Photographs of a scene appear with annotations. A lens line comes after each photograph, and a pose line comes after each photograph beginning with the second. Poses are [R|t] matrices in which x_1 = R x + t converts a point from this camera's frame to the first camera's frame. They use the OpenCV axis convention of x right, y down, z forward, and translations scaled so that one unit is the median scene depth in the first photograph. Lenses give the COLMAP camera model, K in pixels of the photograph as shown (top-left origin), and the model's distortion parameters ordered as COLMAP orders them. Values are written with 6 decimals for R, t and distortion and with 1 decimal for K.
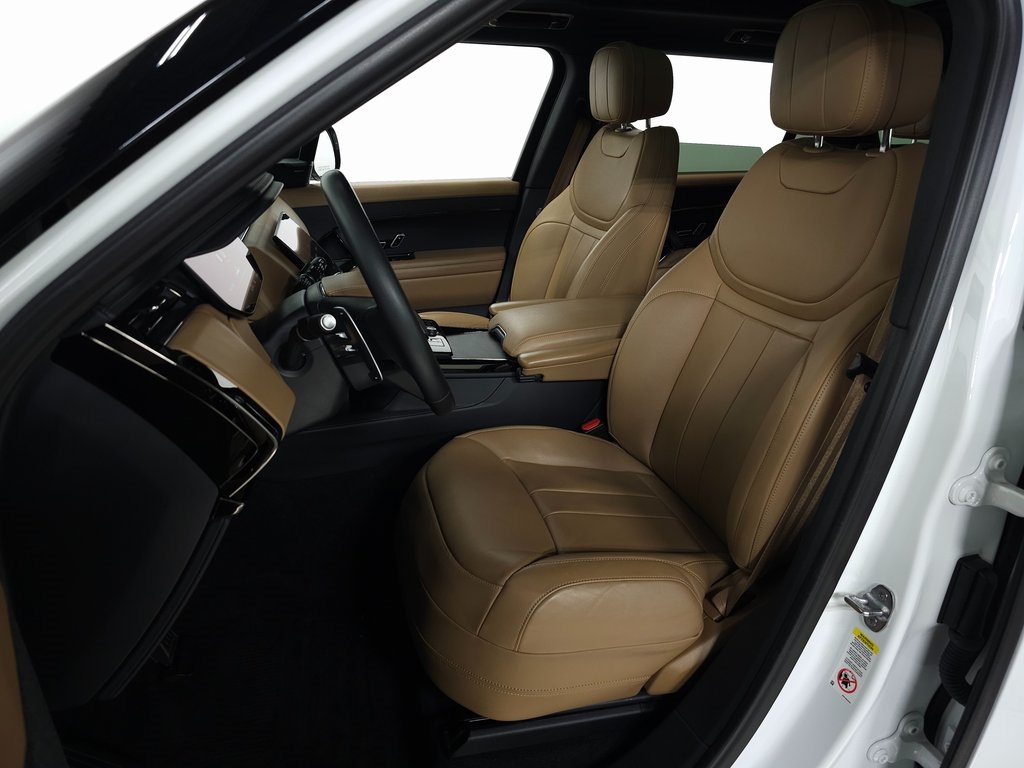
lens RADIAL K [[671.1, 0, 517.7], [0, 671.1, 382.8], [0, 0, 1]] dist [0.005999, -0.002846]
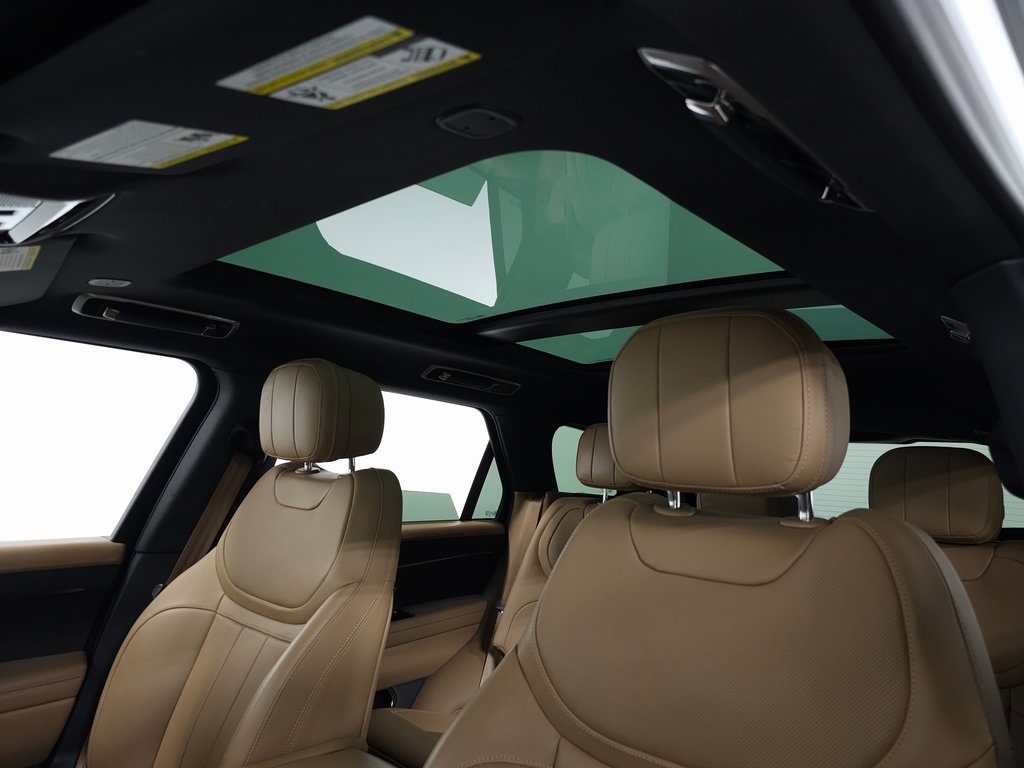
lens RADIAL K [[671.1, 0, 517.7], [0, 671.1, 382.8], [0, 0, 1]] dist [0.005999, -0.002846]
pose [[0.844553, 0.099244, 0.526195, -0.040745], [0.160338, 0.890717, -0.425341, -0.126282], [-0.510903, 0.443592, 0.736345, 0.332244]]
